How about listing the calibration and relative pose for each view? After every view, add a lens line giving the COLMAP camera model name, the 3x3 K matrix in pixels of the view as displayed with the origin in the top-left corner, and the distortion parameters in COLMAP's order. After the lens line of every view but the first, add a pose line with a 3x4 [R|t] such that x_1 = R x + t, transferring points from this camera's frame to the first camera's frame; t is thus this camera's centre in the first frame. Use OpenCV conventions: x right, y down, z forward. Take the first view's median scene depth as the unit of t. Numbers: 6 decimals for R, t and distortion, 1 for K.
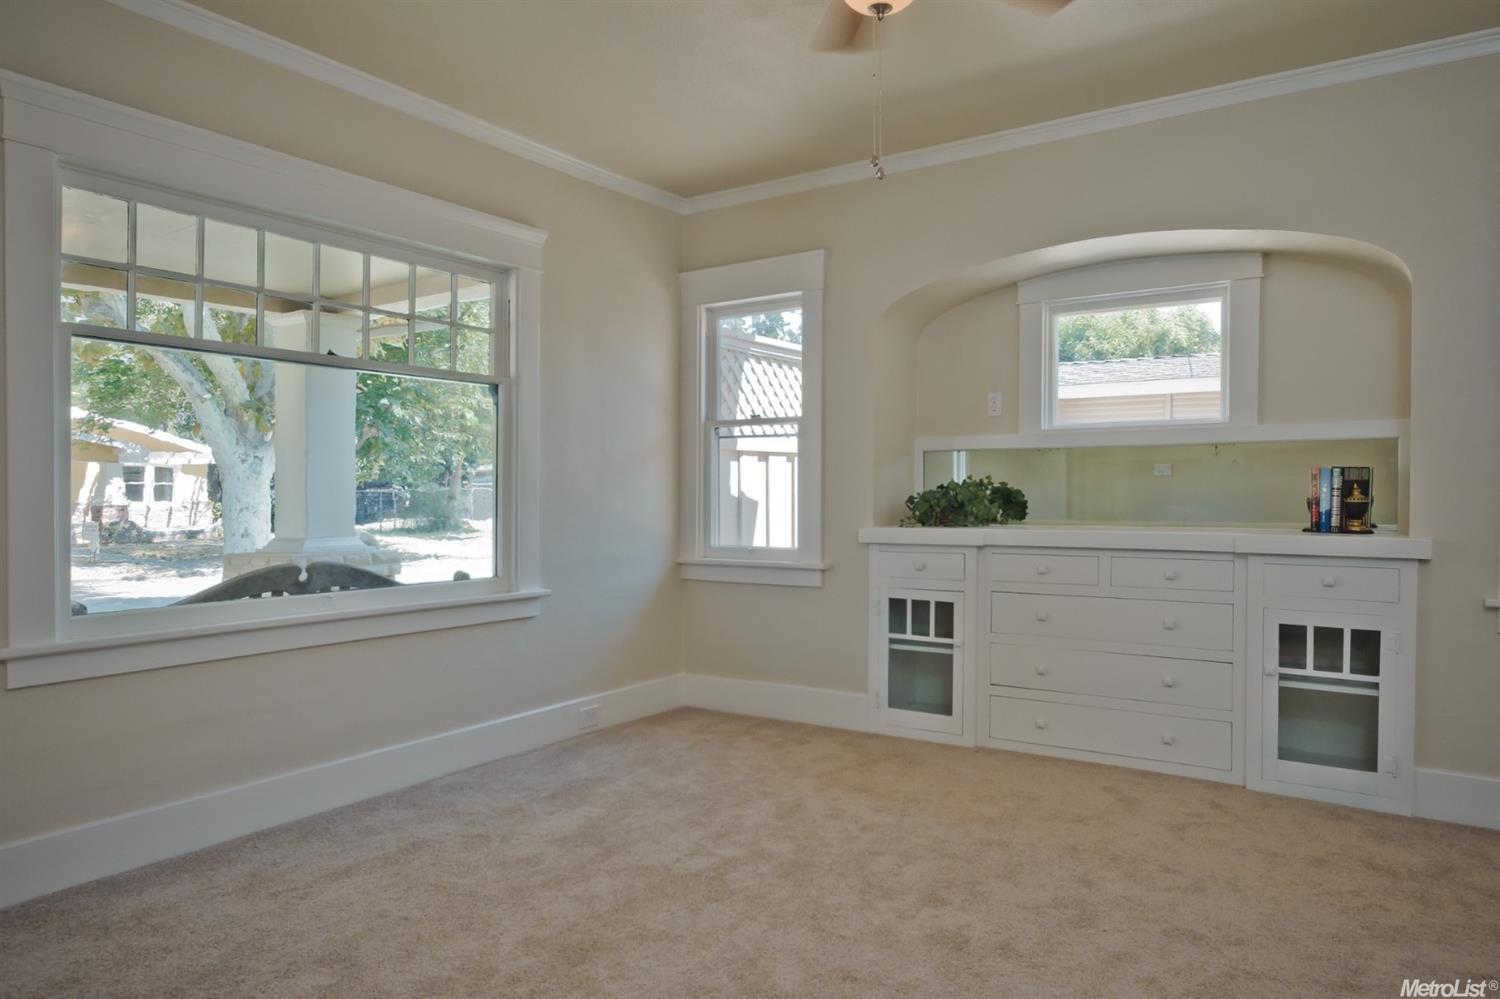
lens RADIAL K [[984.8, 0, 750.0], [0, 984.8, 499.5], [0, 0, 1]] dist [0.001058, 0.000129]
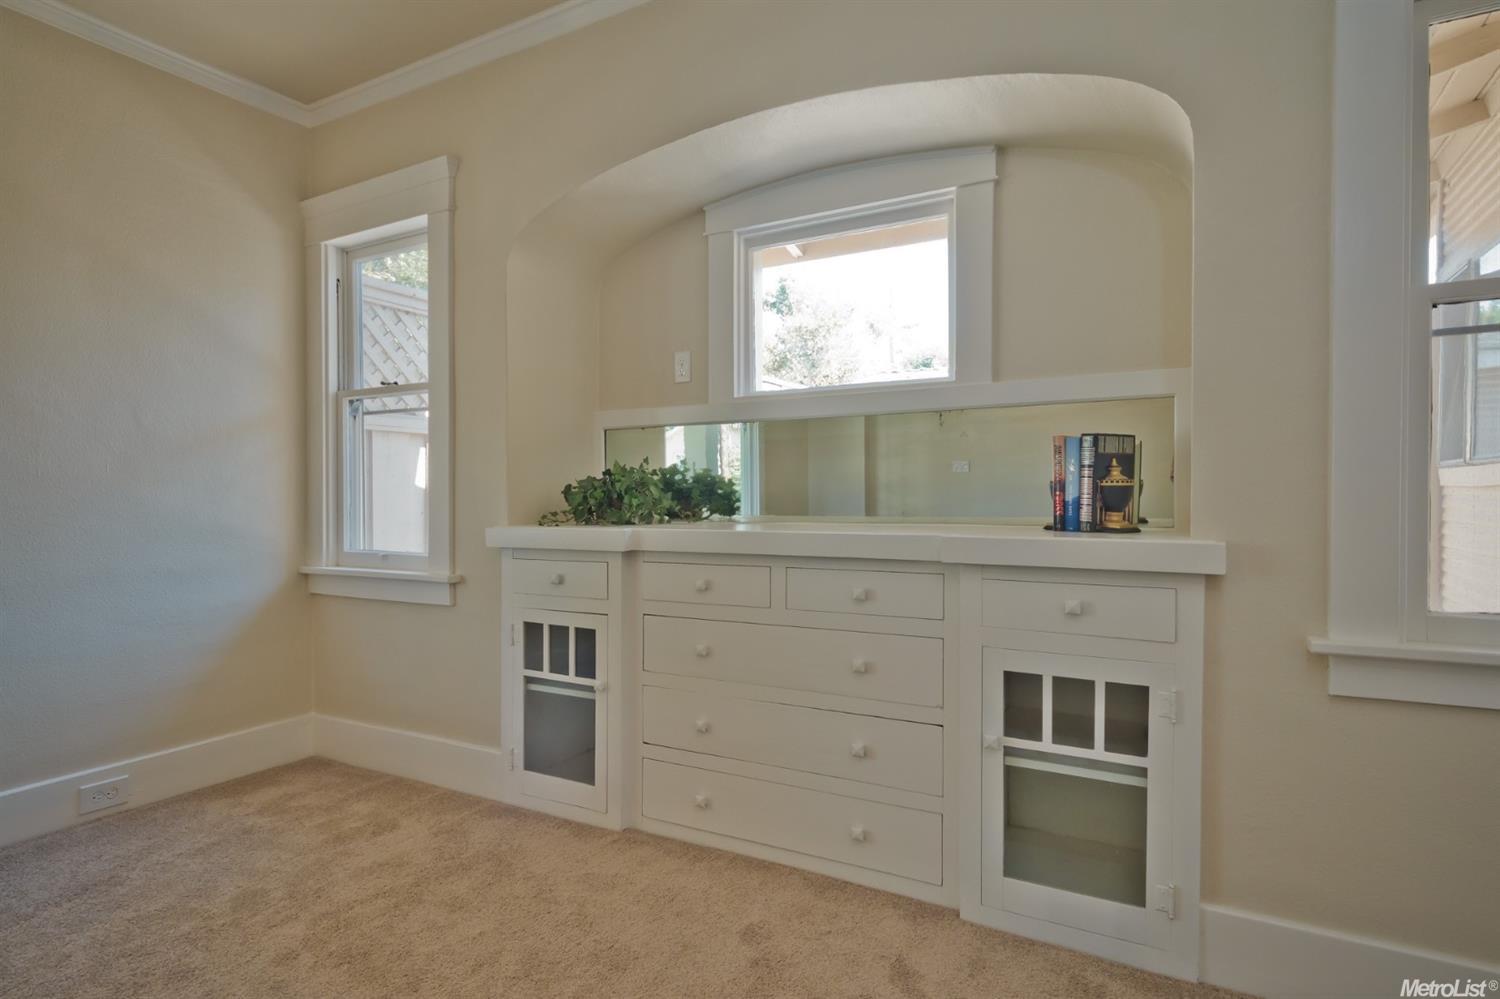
lens RADIAL K [[790.4, 0, 750.0], [0, 790.4, 499.5], [0, 0, 1]] dist [0.003475, 0.000567]
pose [[0.996233, -0.004648, 0.086589, 0.271257], [0.004711, 0.999989, -0.000531, 0.009340], [-0.086585, 0.000937, 0.996244, 0.409604]]
